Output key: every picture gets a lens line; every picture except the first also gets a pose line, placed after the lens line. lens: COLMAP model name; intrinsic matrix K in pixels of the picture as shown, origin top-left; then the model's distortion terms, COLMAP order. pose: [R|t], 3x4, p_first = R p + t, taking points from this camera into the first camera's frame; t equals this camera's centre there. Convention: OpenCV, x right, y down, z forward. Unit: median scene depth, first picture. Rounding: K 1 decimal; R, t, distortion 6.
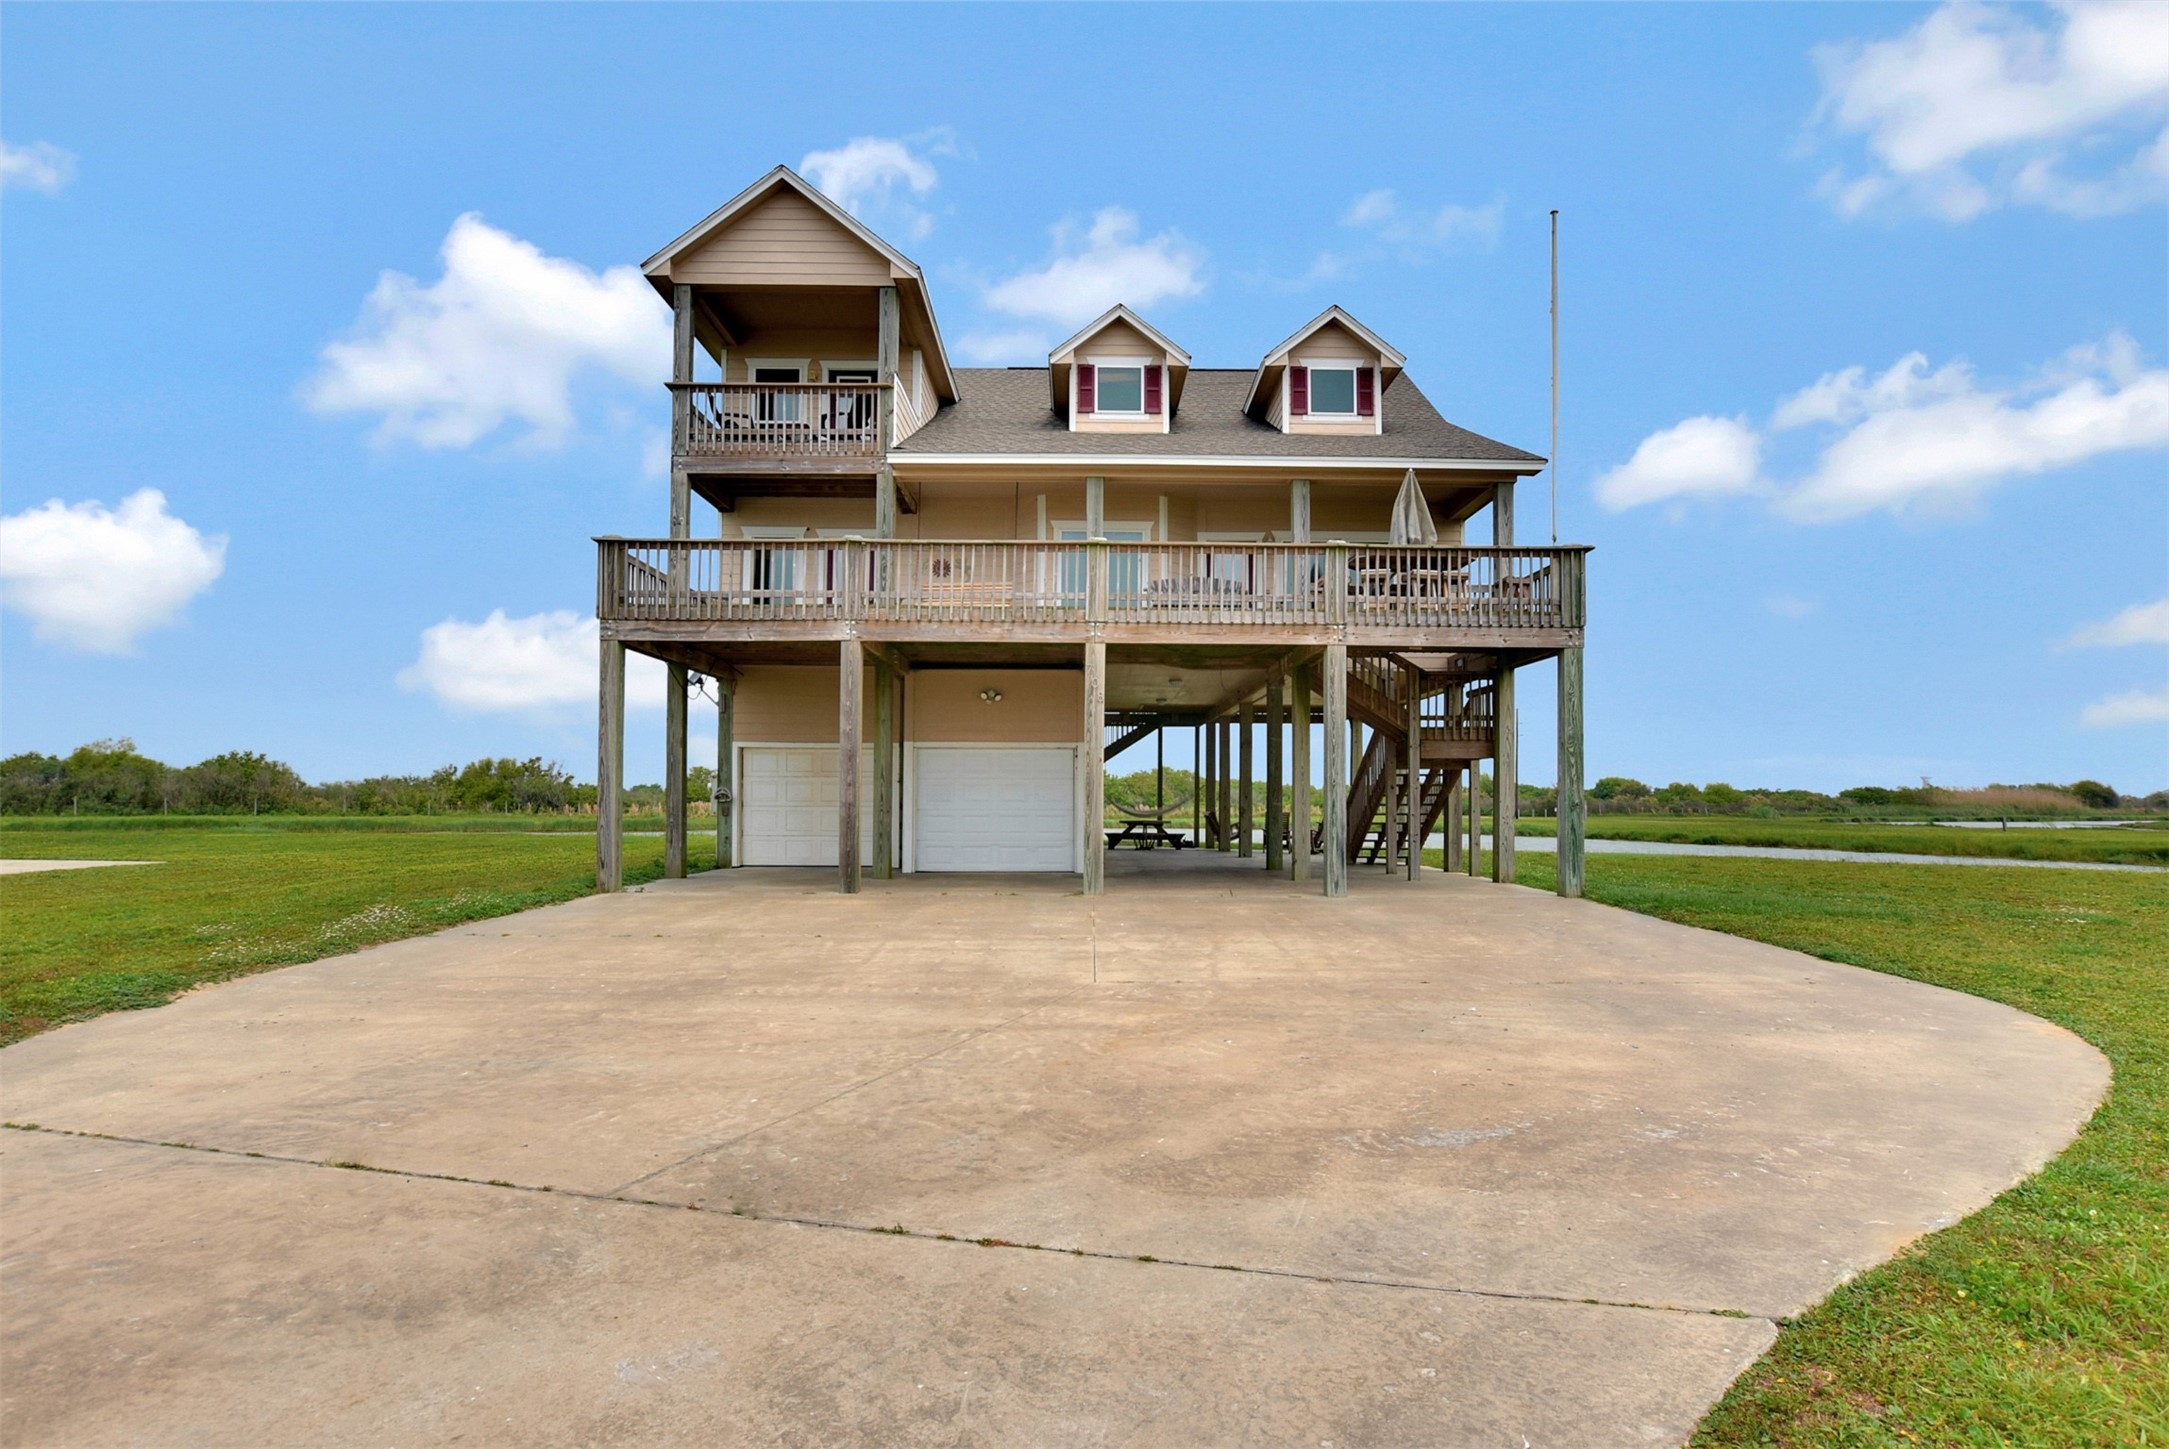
lens RADIAL K [[1019.3, 0, 1089.7], [0, 1019.3, 758.7], [0, 0, 1]] dist [-0.031082, 0.000632]
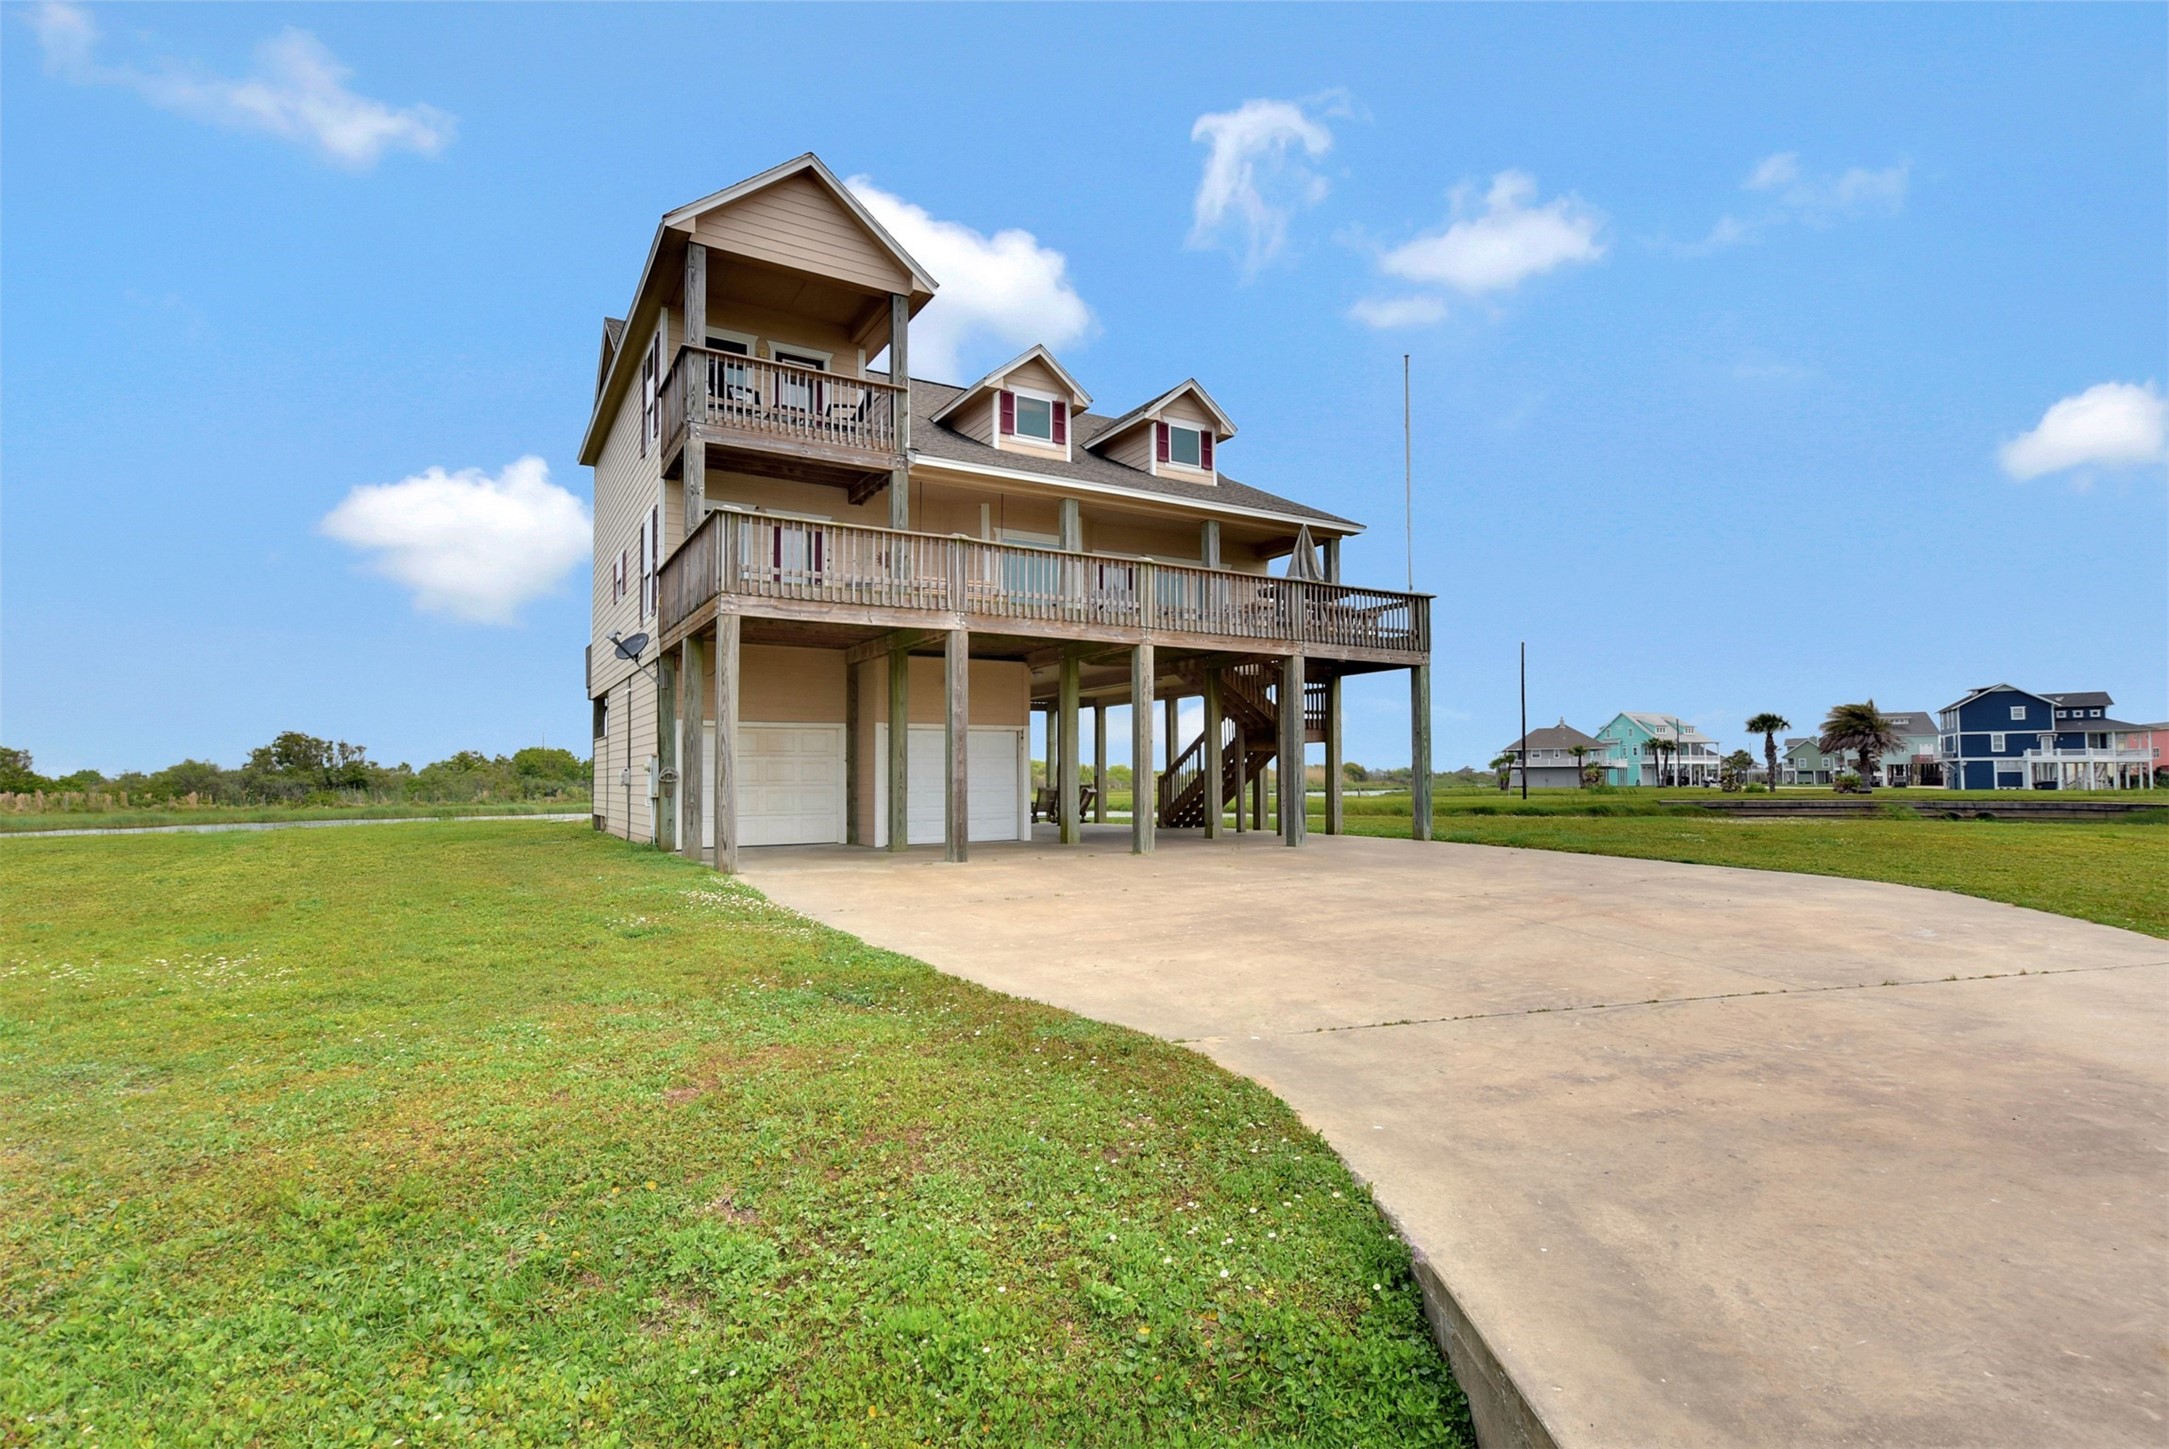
lens RADIAL K [[1019.3, 0, 1066.0], [0, 1019.3, 719.4], [0, 0, 1]] dist [-0.031082, 0.000632]
pose [[0.865873, 0.015511, 0.500023, -0.535765], [-0.005415, 0.999751, -0.021636, 0.002426], [-0.500234, 0.016027, 0.865742, -0.005905]]
